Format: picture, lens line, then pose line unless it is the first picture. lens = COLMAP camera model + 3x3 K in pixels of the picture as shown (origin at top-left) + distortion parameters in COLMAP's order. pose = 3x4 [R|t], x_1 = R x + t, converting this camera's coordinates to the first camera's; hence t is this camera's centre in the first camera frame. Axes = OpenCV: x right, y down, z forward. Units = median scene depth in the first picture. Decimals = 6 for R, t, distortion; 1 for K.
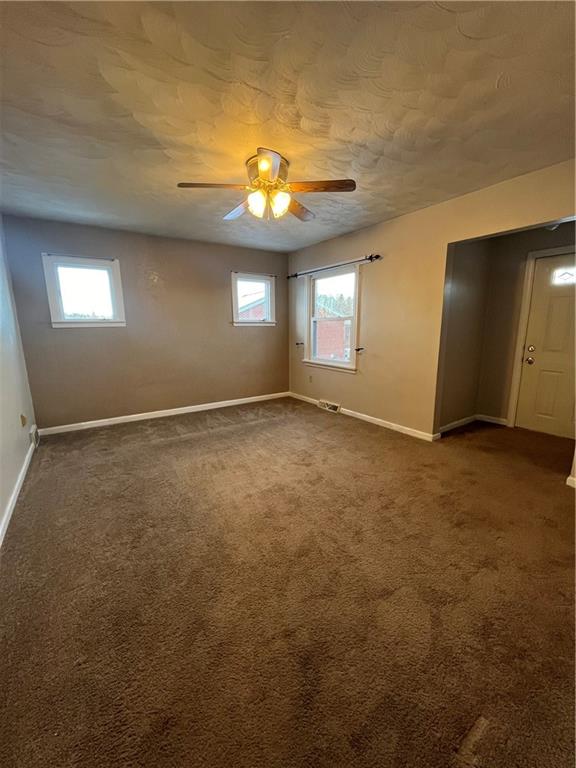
lens RADIAL K [[309.9, 0, 287.4], [0, 309.9, 383.5], [0, 0, 1]] dist [0.001428, -0.000210]
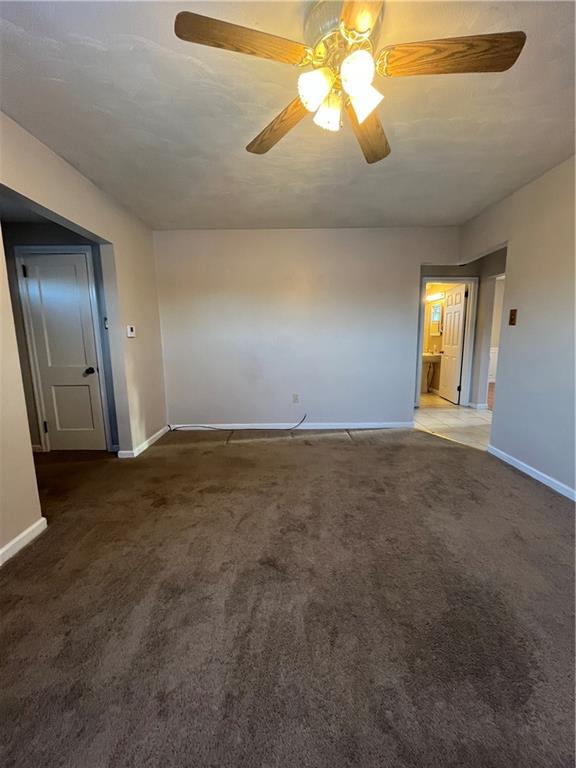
lens RADIAL K [[309.9, 0, 287.9], [0, 309.9, 385.2], [0, 0, 1]] dist [0.001428, -0.000210]
pose [[-0.834704, -0.059840, 0.547439, -0.284786], [0.126282, 0.946791, 0.296040, -0.240406], [-0.536025, 0.316237, -0.782733, 1.490571]]
